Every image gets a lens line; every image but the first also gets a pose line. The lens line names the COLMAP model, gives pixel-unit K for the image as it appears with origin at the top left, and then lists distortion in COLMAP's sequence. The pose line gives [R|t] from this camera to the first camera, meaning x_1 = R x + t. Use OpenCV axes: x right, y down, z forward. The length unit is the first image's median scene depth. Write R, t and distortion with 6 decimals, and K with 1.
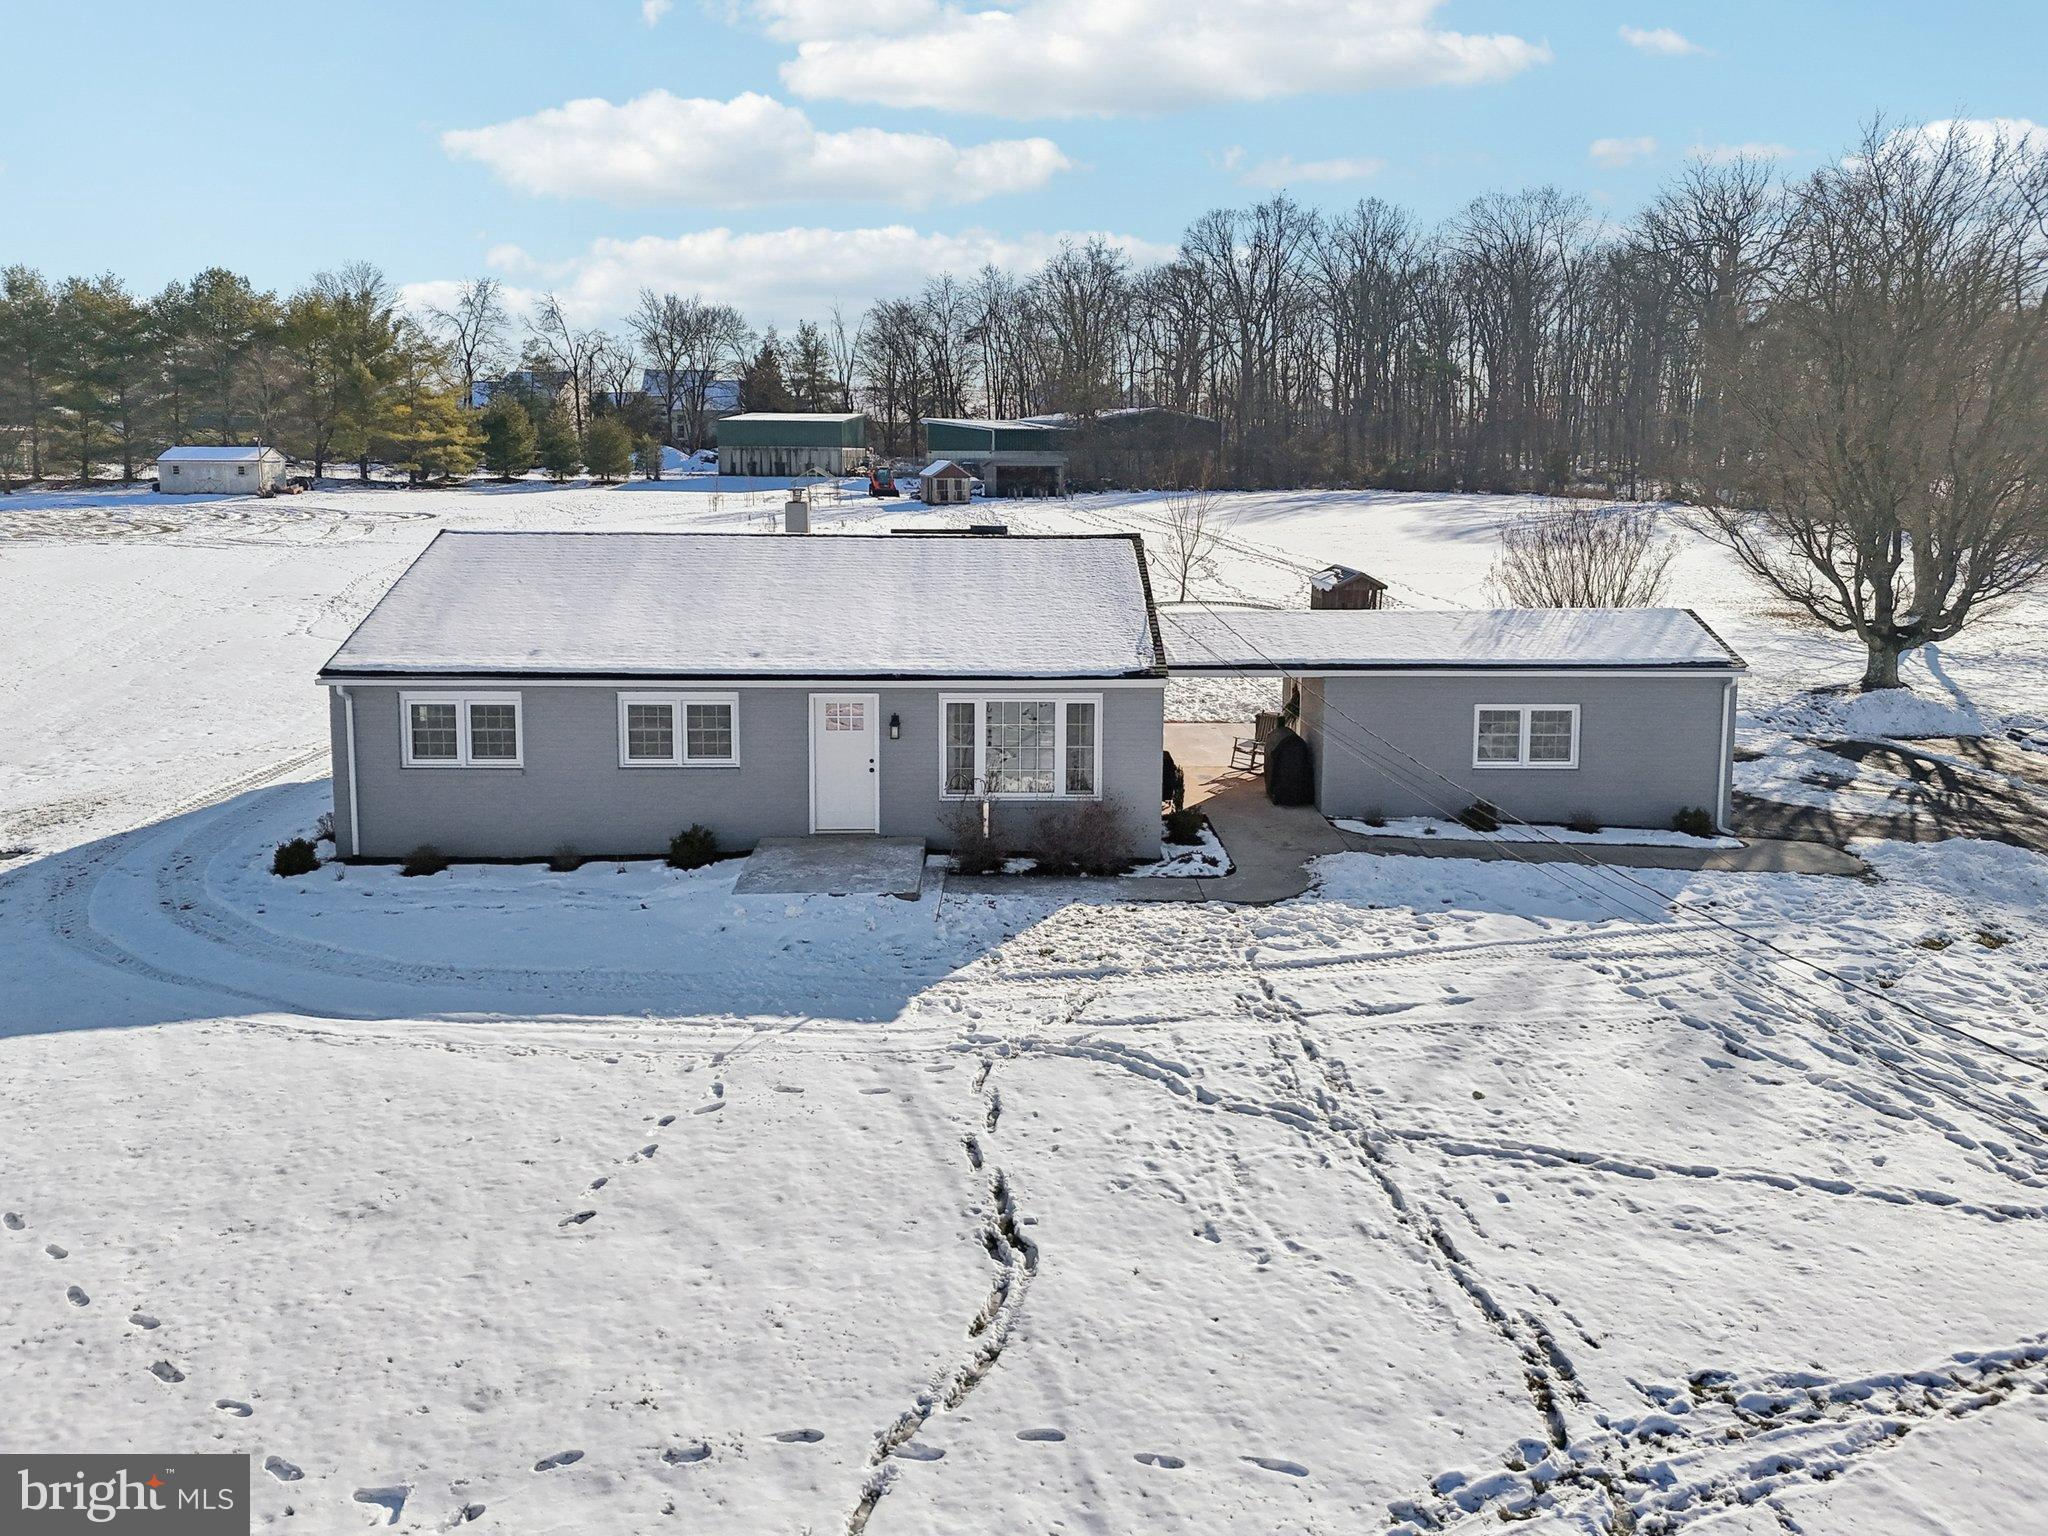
lens RADIAL K [[1463.2, 0, 991.7], [0, 1463.2, 656.2], [0, 0, 1]] dist [0.061319, -0.041683]
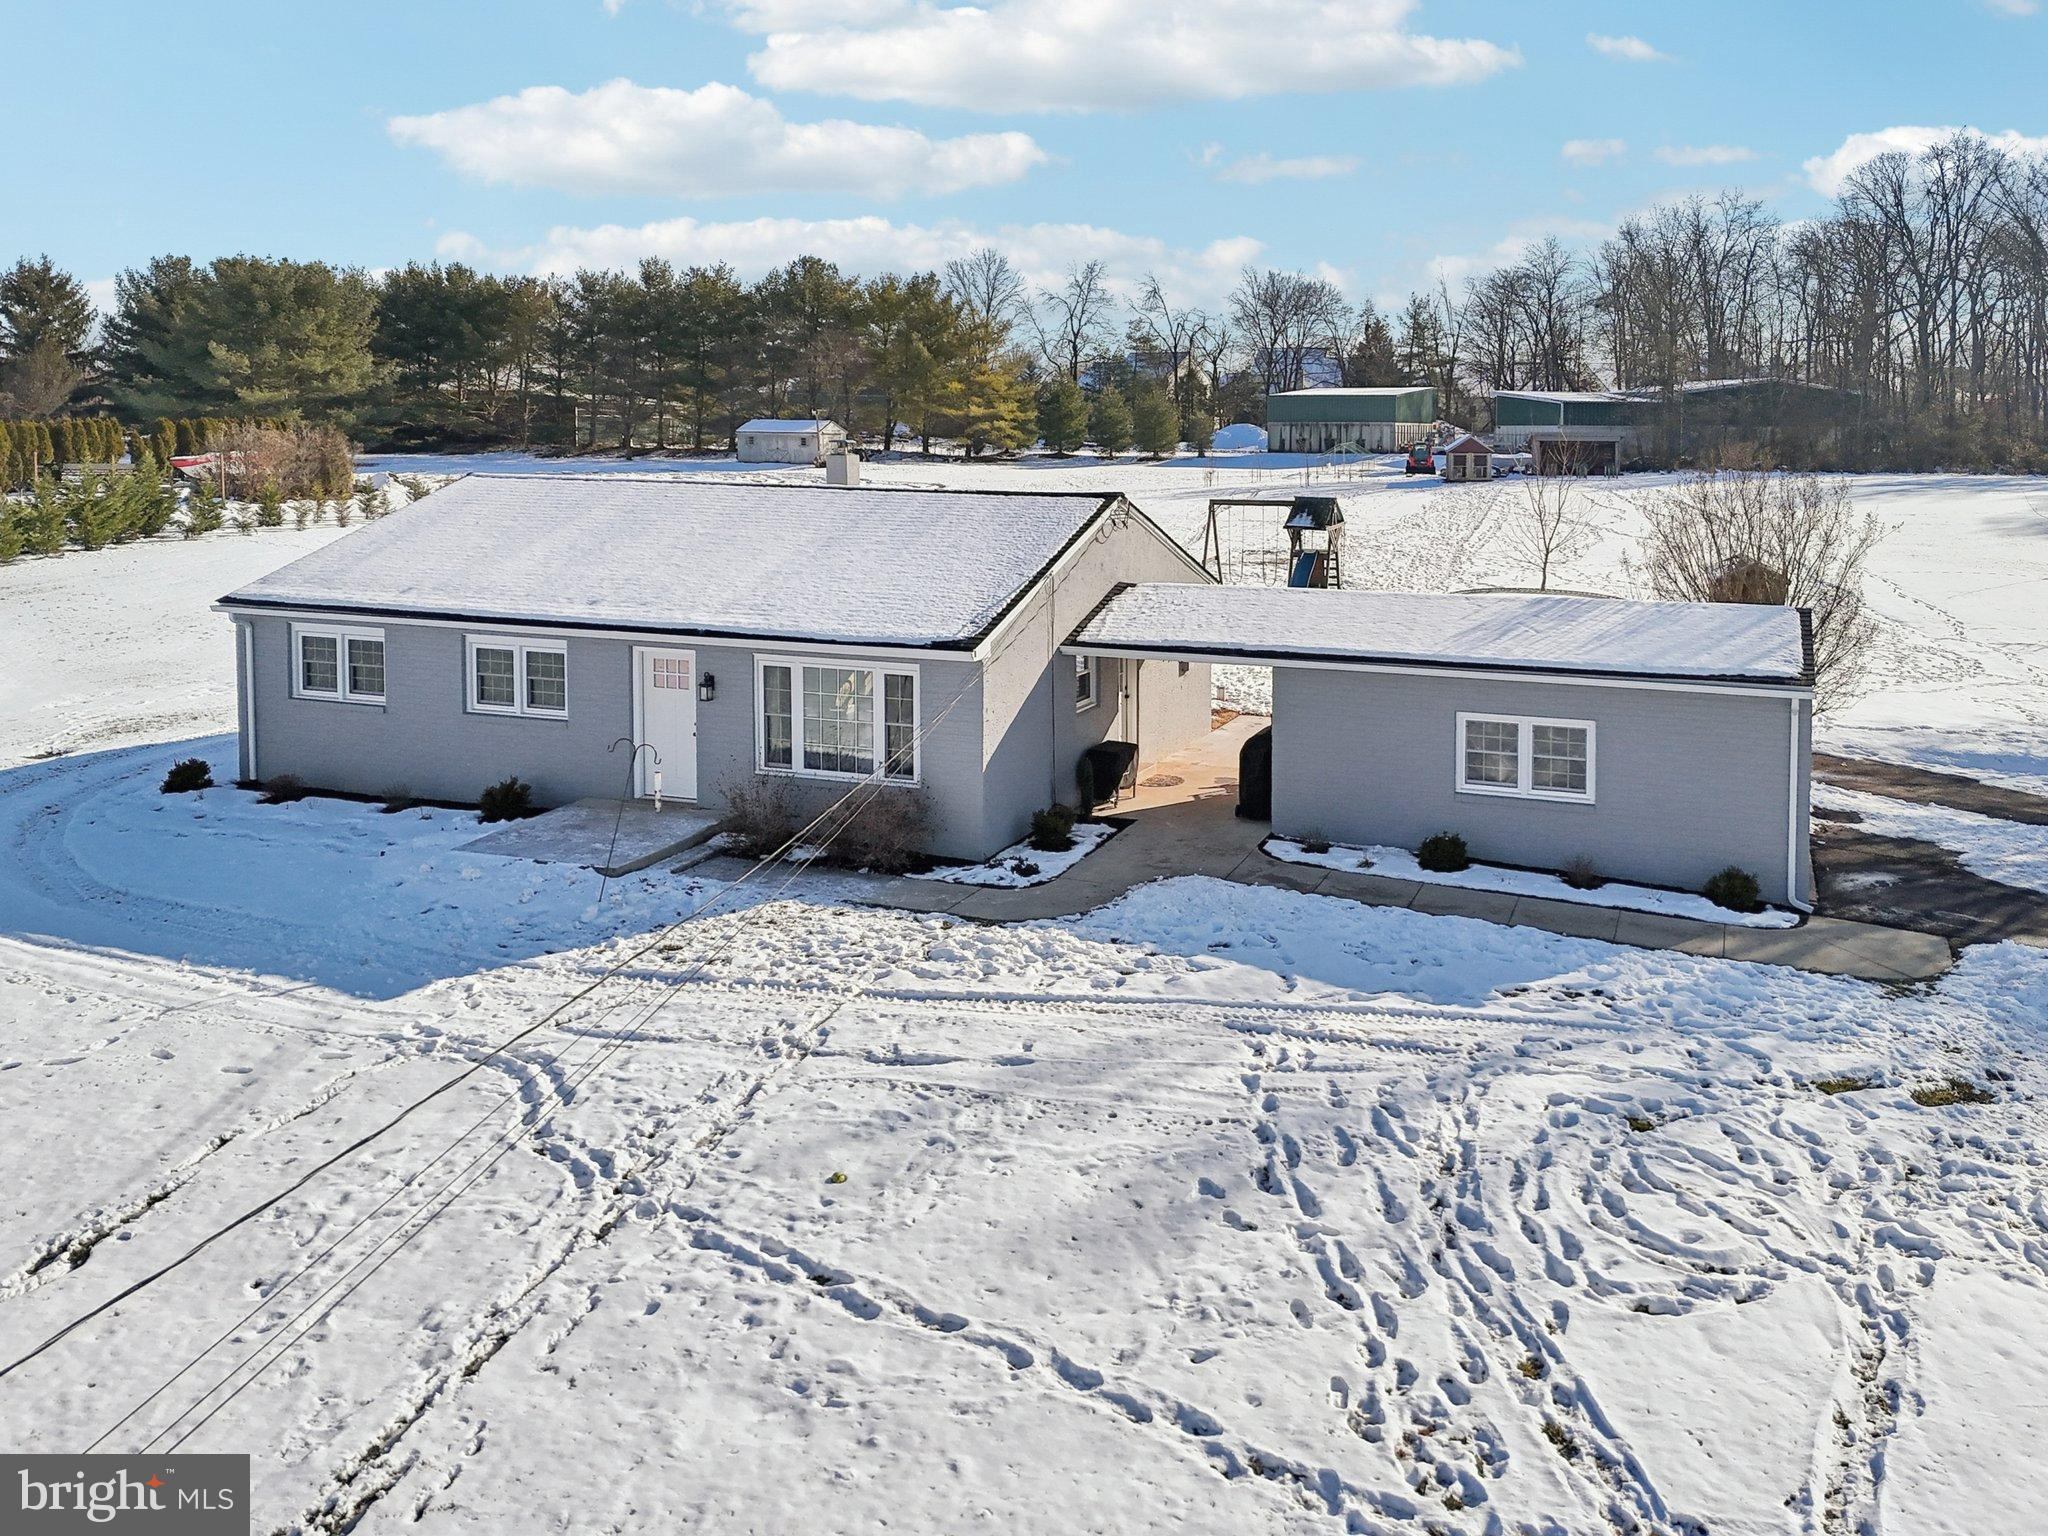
lens RADIAL K [[1529.5, 0, 1164.8], [0, 1529.5, 597.1], [0, 0, 1]] dist [0.104924, -0.123404]
pose [[0.944150, 0.044234, -0.326533, 0.618500], [-0.055366, 0.998156, -0.024872, 0.000278], [0.324831, 0.041562, 0.944859, 0.219649]]
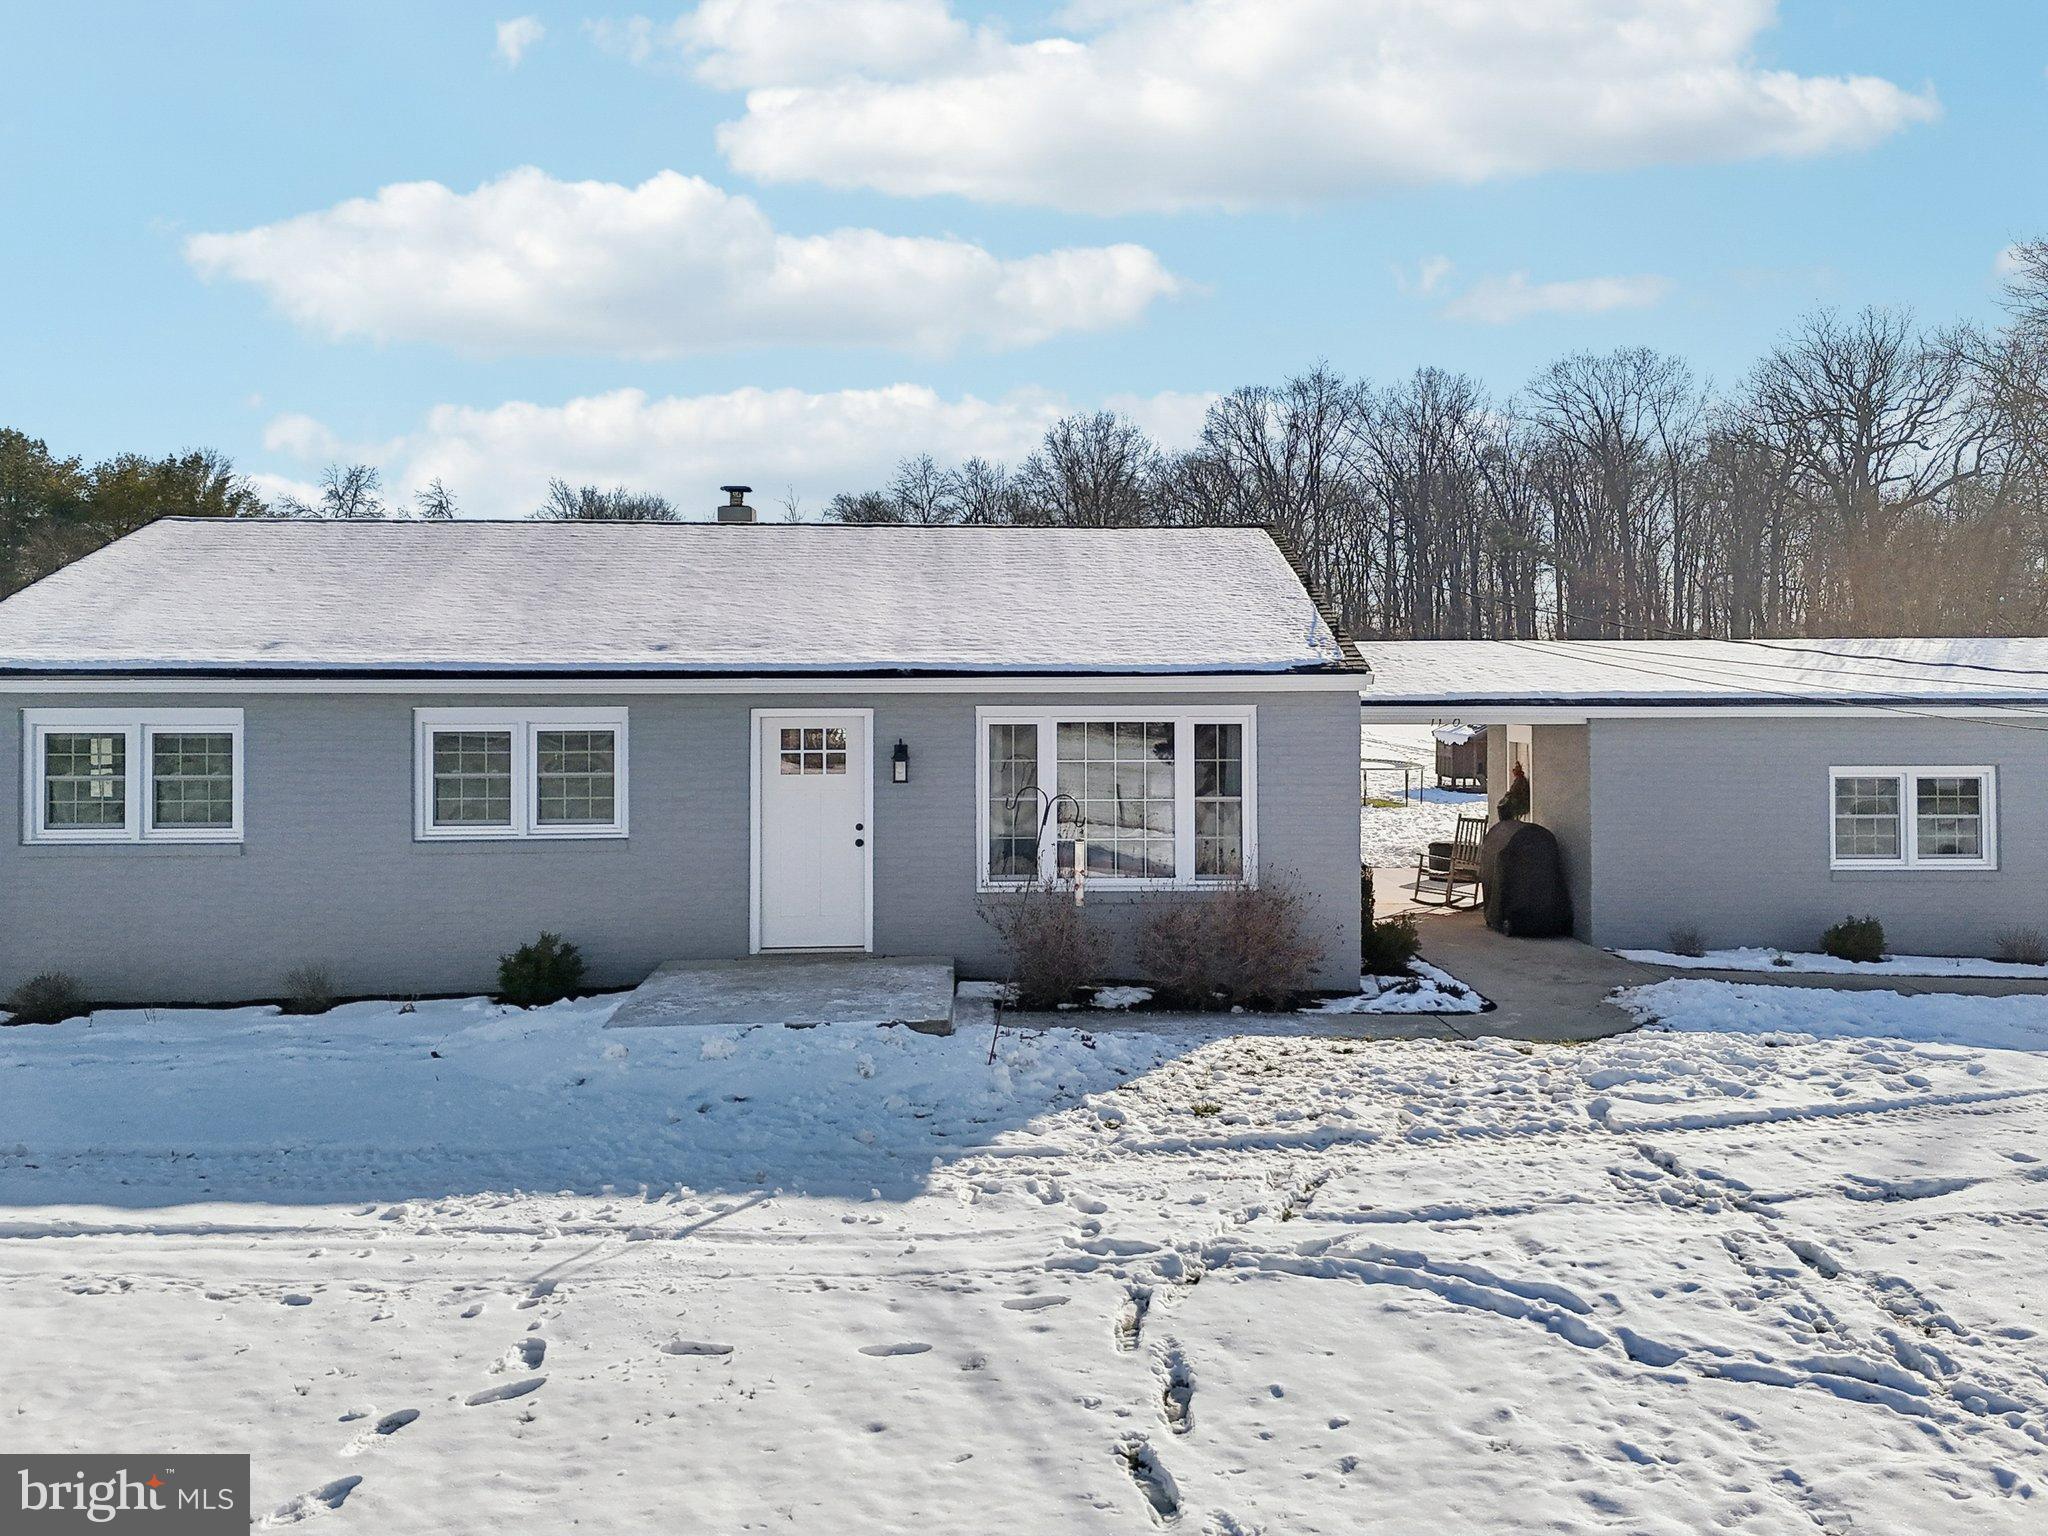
lens RADIAL K [[1716.3, 0, 1024.0], [0, 1716.3, 768.0], [0, 0, 1]] dist [0.071582, -0.077419]
pose [[0.999447, -0.009454, 0.031867, -0.046844], [0.012903, 0.993869, -0.109806, 0.150880], [-0.030634, 0.110157, 0.993442, 0.391847]]
